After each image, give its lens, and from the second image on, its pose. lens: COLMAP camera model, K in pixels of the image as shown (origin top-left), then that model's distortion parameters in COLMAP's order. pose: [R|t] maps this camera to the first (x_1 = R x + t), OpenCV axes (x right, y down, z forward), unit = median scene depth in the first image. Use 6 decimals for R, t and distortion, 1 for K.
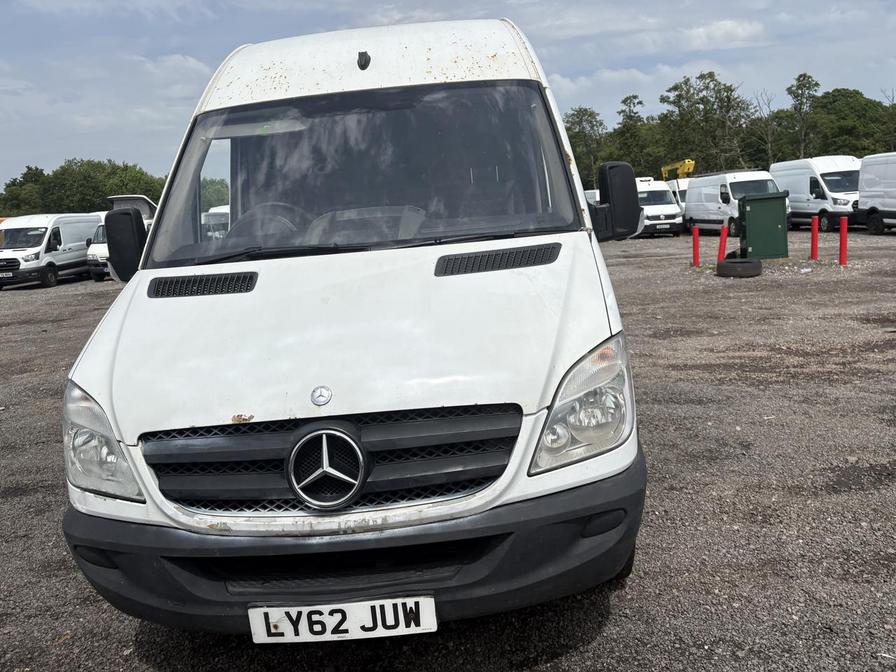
lens RADIAL K [[673.5, 0, 446.7], [0, 673.5, 336.2], [0, 0, 1]] dist [0.013113, 0.026856]
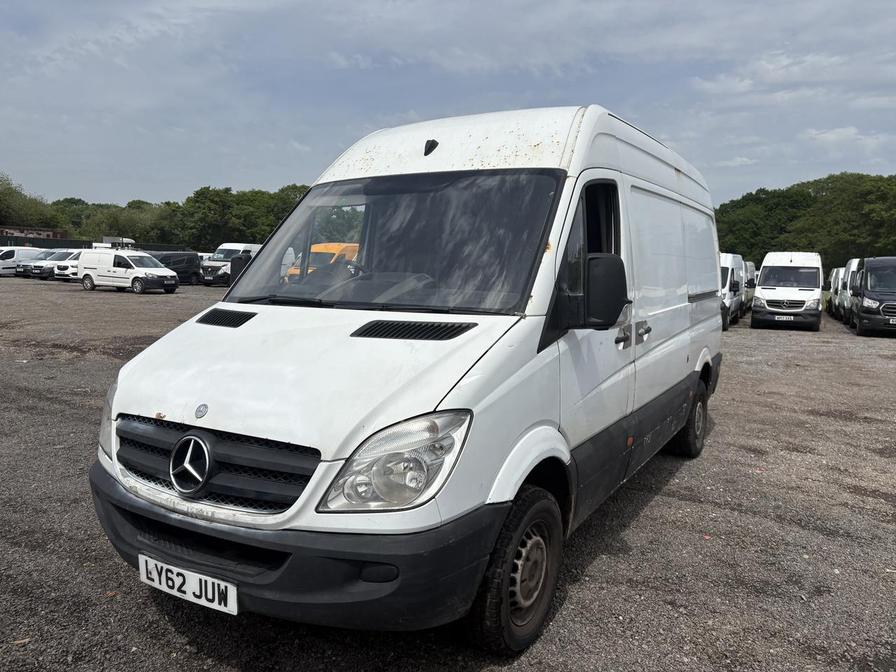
lens RADIAL K [[673.5, 0, 448.1], [0, 673.5, 337.6], [0, 0, 1]] dist [0.013113, 0.026856]
pose [[0.878361, 0.148688, -0.454283, 0.821384], [-0.176808, 0.984047, -0.019779, -0.112912], [0.444095, 0.097694, 0.890638, 0.009967]]
